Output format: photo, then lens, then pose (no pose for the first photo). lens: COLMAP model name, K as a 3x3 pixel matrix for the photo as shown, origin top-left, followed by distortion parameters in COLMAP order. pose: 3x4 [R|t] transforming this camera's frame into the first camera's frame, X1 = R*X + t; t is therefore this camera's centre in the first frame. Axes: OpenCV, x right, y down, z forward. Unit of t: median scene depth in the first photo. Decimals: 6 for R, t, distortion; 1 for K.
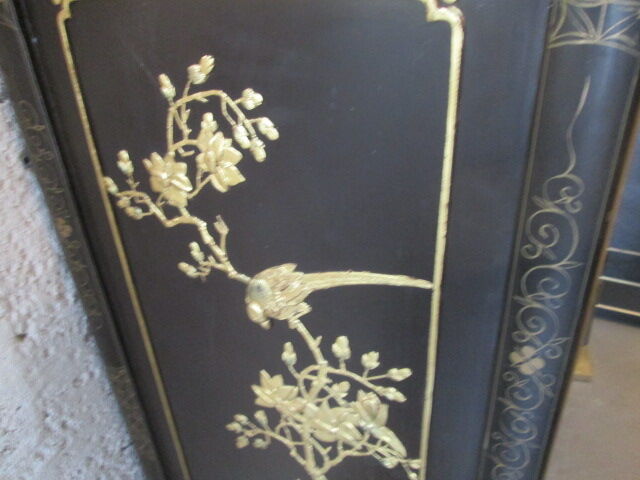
lens RADIAL K [[521.2, 0, 320.3], [0, 521.2, 224.5], [0, 0, 1]] dist [-0.041089, 0.007421]
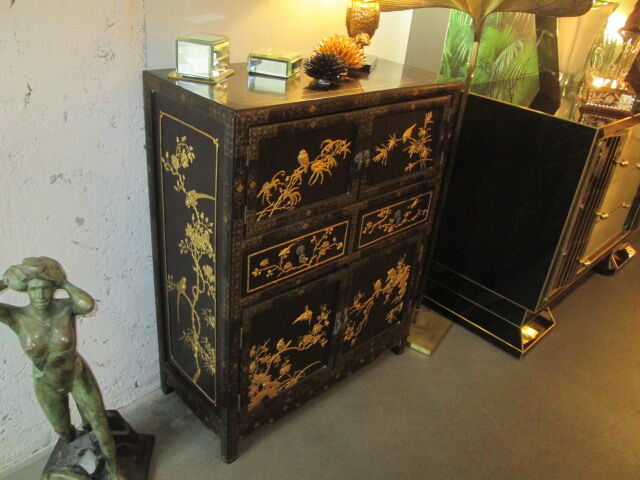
lens RADIAL K [[521.2, 0, 320.3], [0, 521.2, 224.5], [0, 0, 1]] dist [-0.041089, 0.007421]
pose [[0.941446, 0.270704, -0.200994, 1.488821], [-0.279003, 0.960194, -0.013620, 0.100194], [0.189306, 0.068901, 0.979498, -2.323198]]
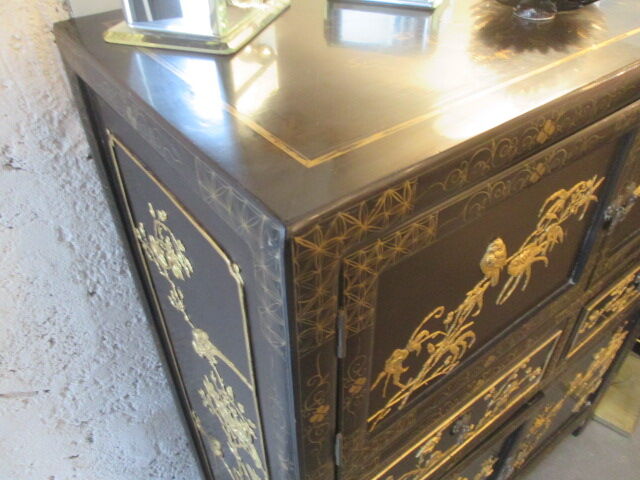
lens RADIAL K [[521.2, 0, 320.3], [0, 521.2, 224.5], [0, 0, 1]] dist [-0.041089, 0.007421]
pose [[0.911639, 0.290230, -0.291001, 0.536986], [-0.235747, 0.949251, 0.208198, -0.561347], [0.336658, -0.121199, 0.933795, -0.259000]]
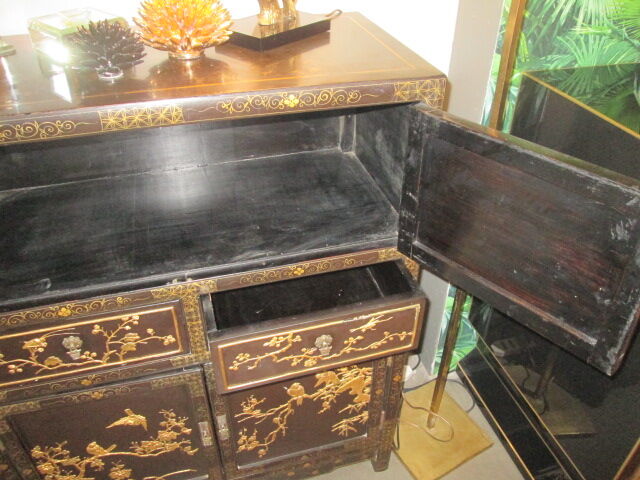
lens RADIAL K [[521.2, 0, 320.3], [0, 521.2, 224.5], [0, 0, 1]] dist [-0.041089, 0.007421]
pose [[0.706728, 0.453106, -0.543351, 2.486176], [-0.386850, 0.890515, 0.239439, -1.215693], [0.592353, 0.040977, 0.804636, 0.085210]]
